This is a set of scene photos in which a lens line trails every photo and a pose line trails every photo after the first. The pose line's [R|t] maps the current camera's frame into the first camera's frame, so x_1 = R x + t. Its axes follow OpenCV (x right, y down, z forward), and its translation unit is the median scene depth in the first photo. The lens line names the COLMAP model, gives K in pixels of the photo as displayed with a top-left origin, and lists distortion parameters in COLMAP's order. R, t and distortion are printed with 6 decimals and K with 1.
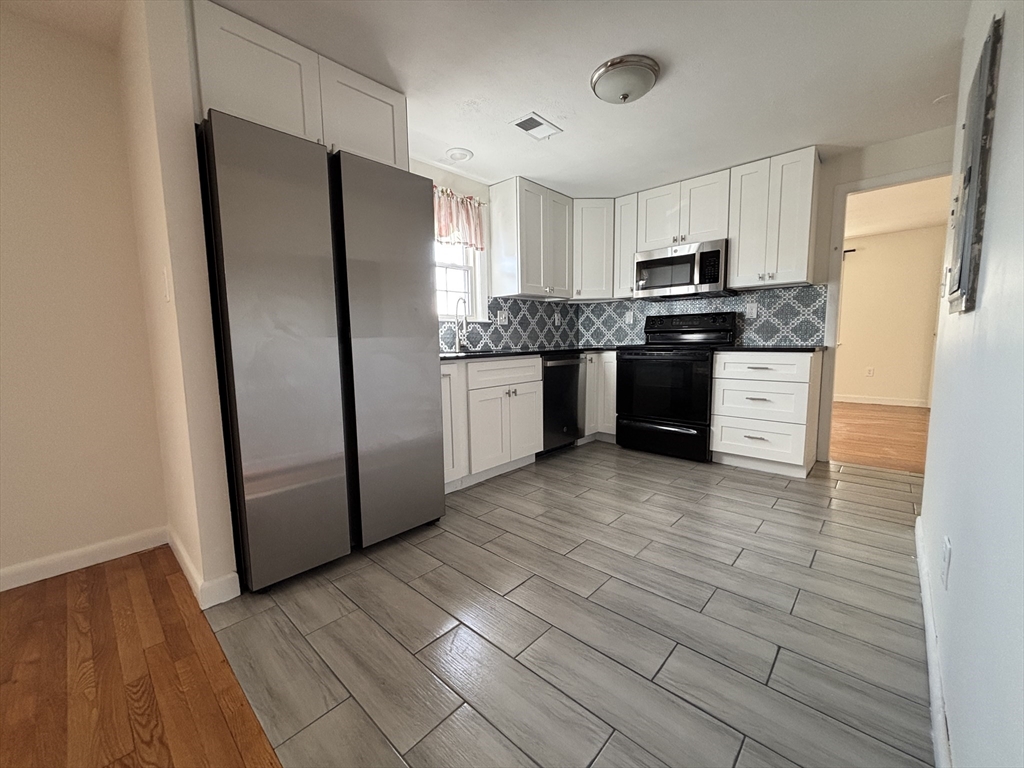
lens RADIAL K [[410.4, 0, 509.2], [0, 410.4, 382.8], [0, 0, 1]] dist [0.009681, -0.002009]
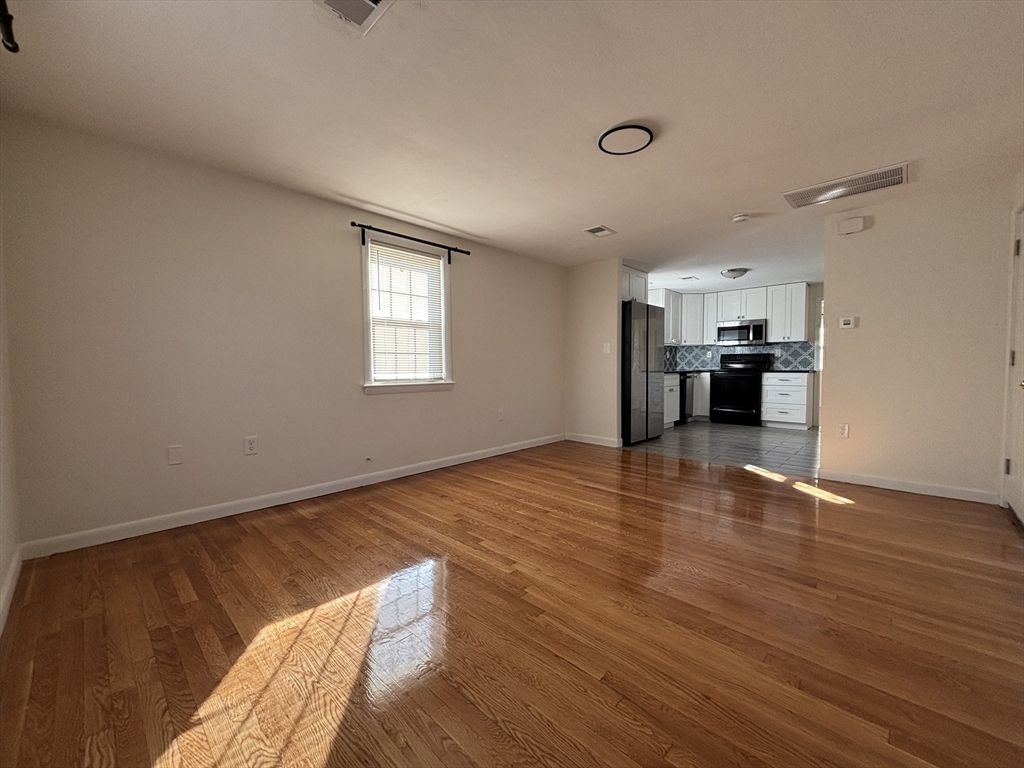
lens RADIAL K [[410.4, 0, 514.9], [0, 410.4, 381.4], [0, 0, 1]] dist [0.009681, -0.002009]
pose [[0.999940, 0.010141, -0.004244, -0.726139], [-0.010407, 0.997624, -0.068097, 0.120801], [0.003544, 0.068137, 0.997670, -1.060047]]
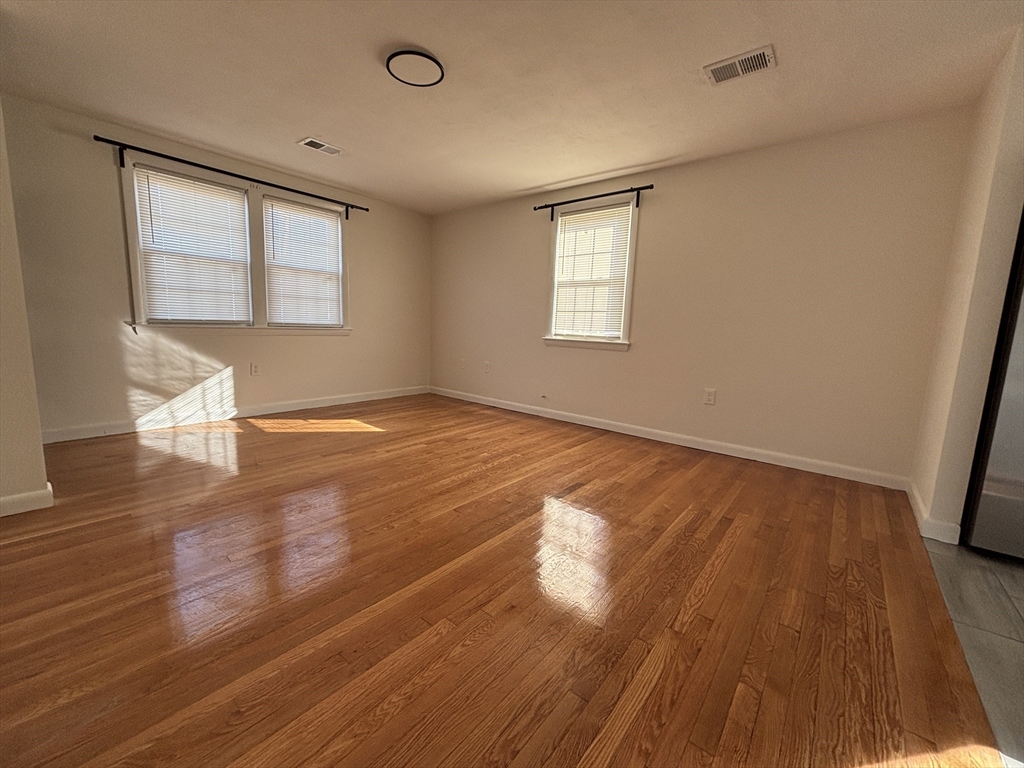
lens RADIAL K [[410.4, 0, 513.1], [0, 410.4, 385.1], [0, 0, 1]] dist [0.009681, -0.002009]
pose [[0.068147, 0.156027, -0.985399, 0.182427], [-0.150308, 0.978027, 0.144465, 0.038644], [0.986288, 0.138269, 0.090101, -0.218328]]
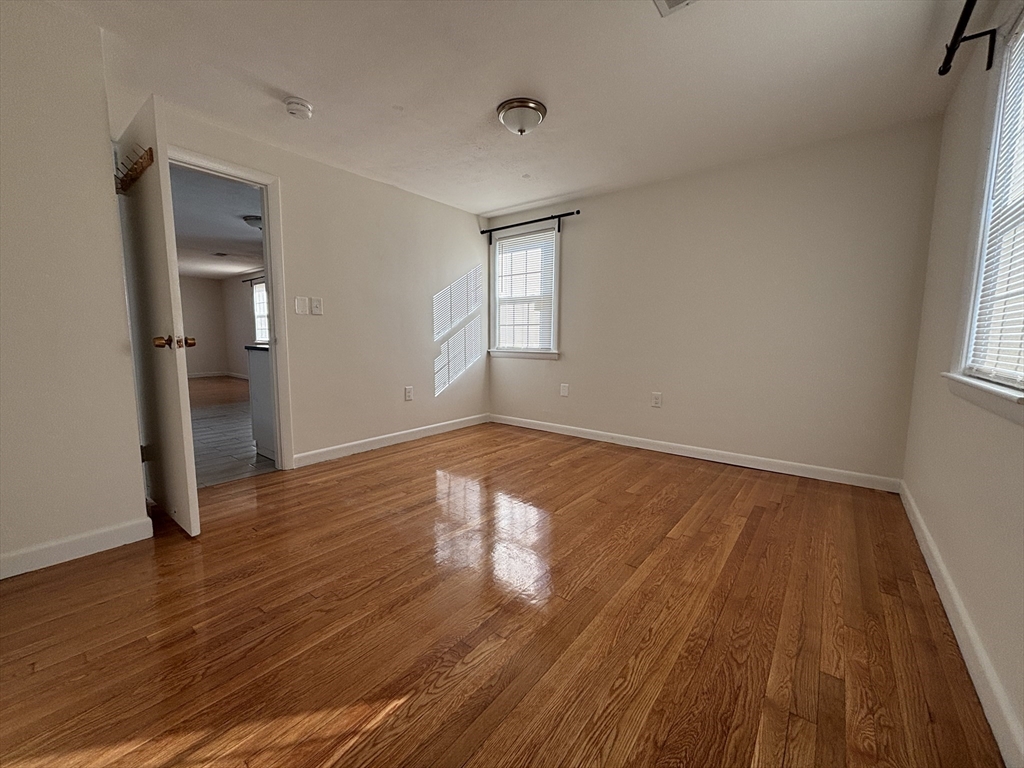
lens RADIAL K [[410.4, 0, 512.5], [0, 410.4, 392.0], [0, 0, 1]] dist [0.009681, -0.002009]
pose [[0.084735, 0.136665, -0.986987, 0.324662], [-0.123322, 0.984371, 0.125716, 0.020129], [0.988742, 0.111065, 0.100265, -0.071802]]
